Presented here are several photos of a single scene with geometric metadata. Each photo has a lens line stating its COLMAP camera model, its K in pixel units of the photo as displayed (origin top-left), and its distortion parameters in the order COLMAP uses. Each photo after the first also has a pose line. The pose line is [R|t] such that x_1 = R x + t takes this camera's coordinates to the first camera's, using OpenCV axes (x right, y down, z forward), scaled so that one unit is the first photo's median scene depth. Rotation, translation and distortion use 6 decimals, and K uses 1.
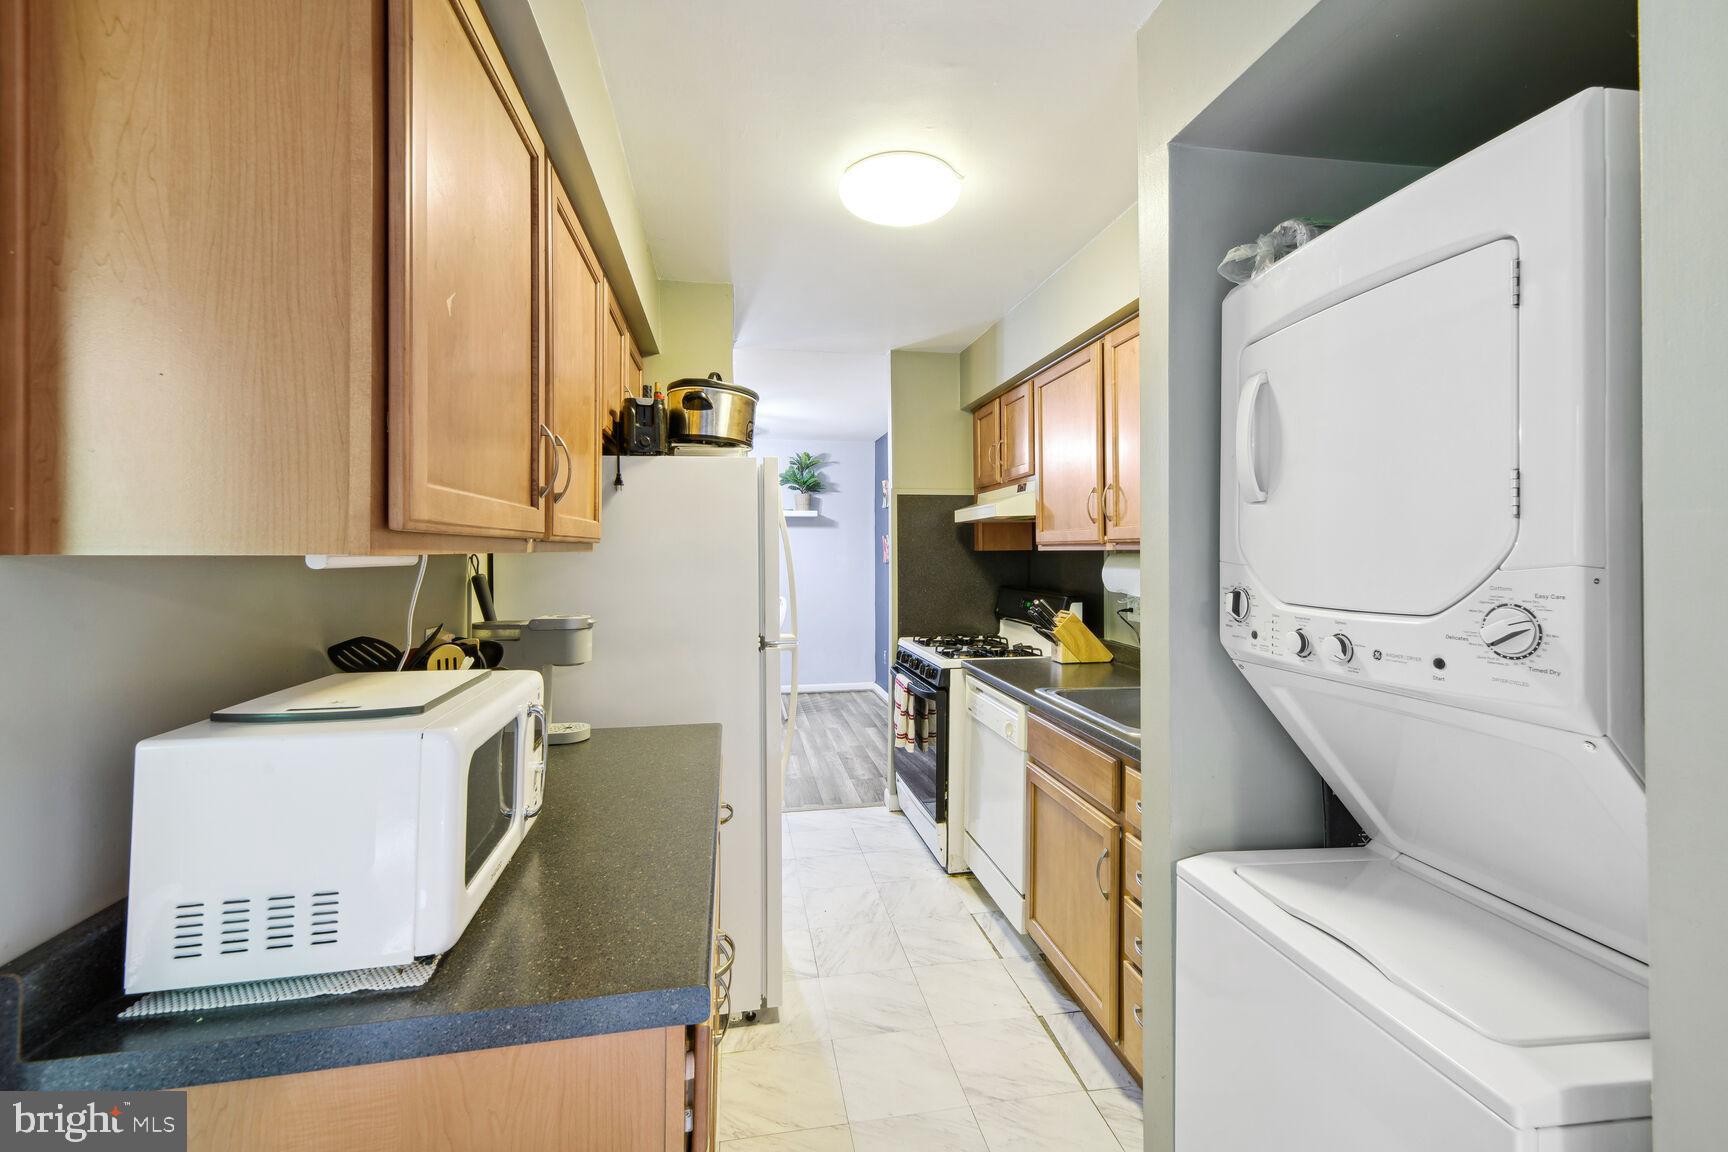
lens RADIAL K [[727.1, 0, 871.4], [0, 727.1, 562.6], [0, 0, 1]] dist [-0.004275, -0.000777]
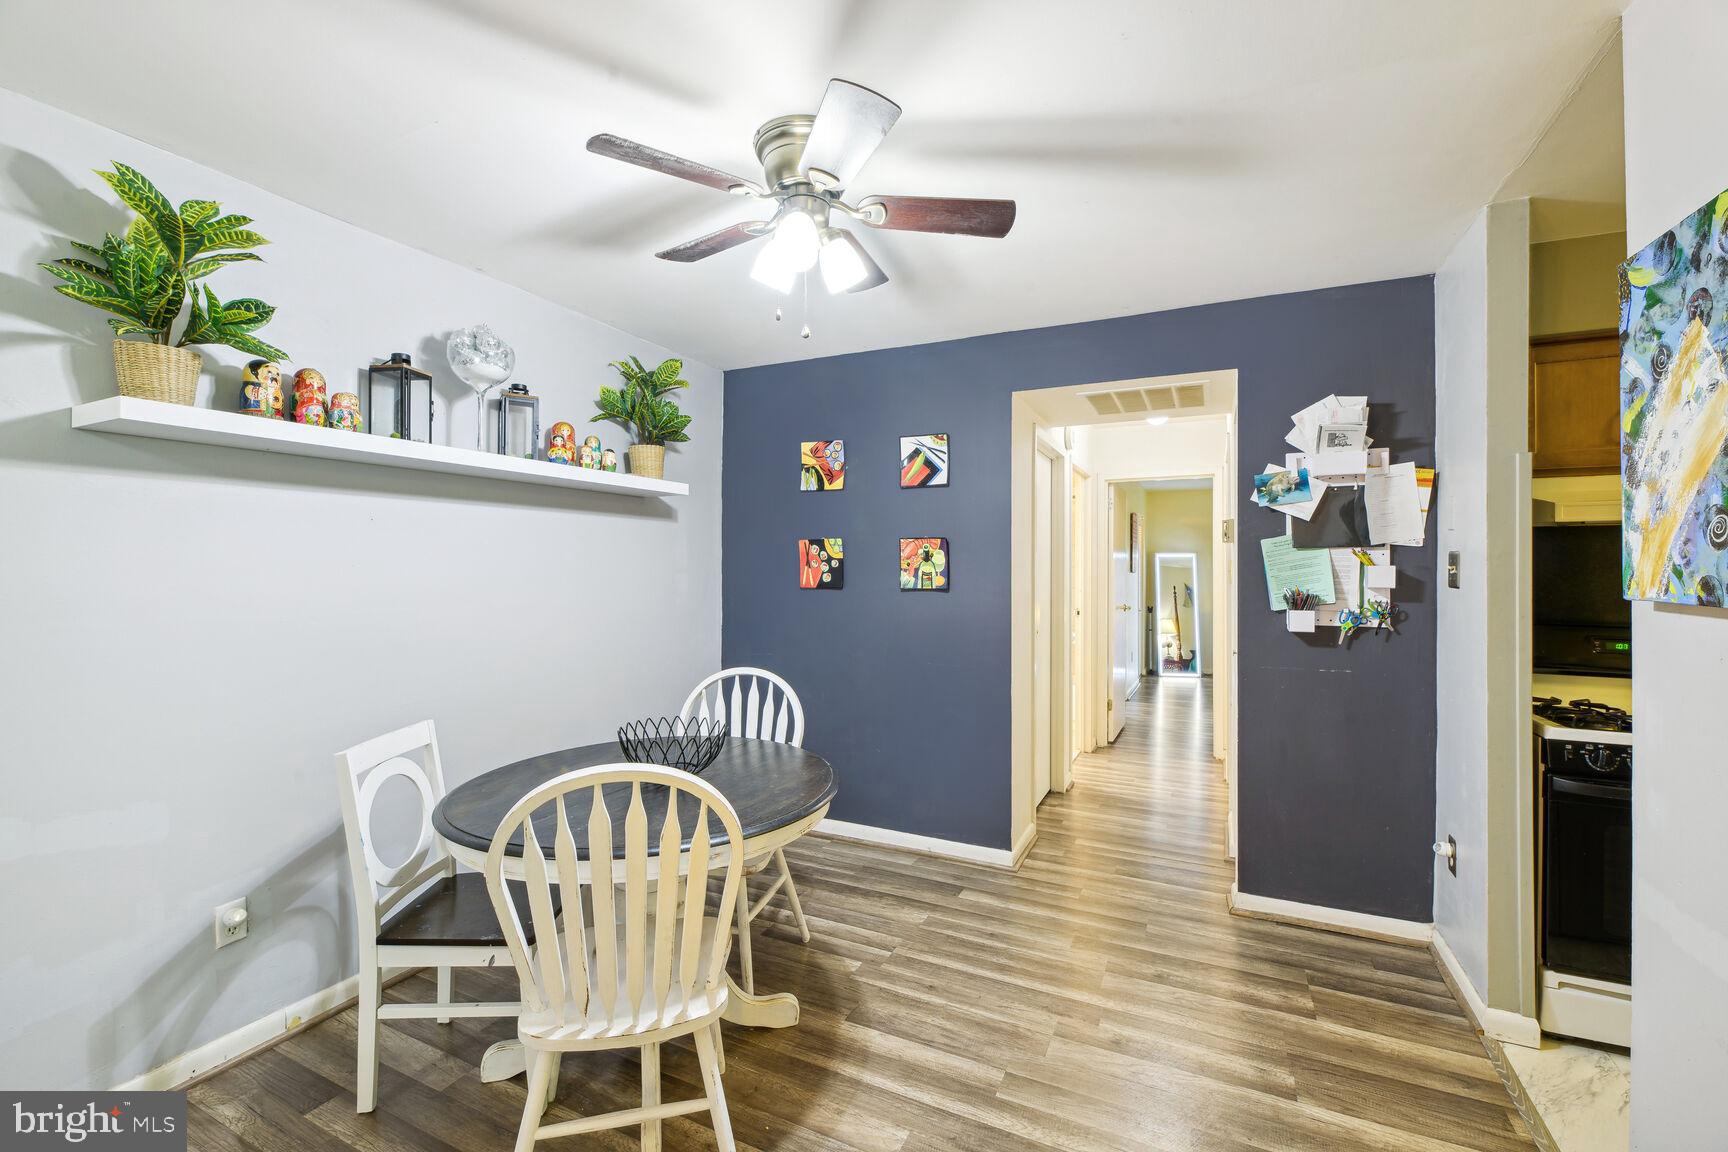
lens RADIAL K [[727.1, 0, 871.4], [0, 727.1, 562.6], [0, 0, 1]] dist [-0.004275, -0.000777]
pose [[0.594770, 0.006679, 0.803868, -0.596128], [0.010655, 0.999812, -0.016191, -0.012481], [-0.803825, 0.018195, 0.594587, 0.914508]]
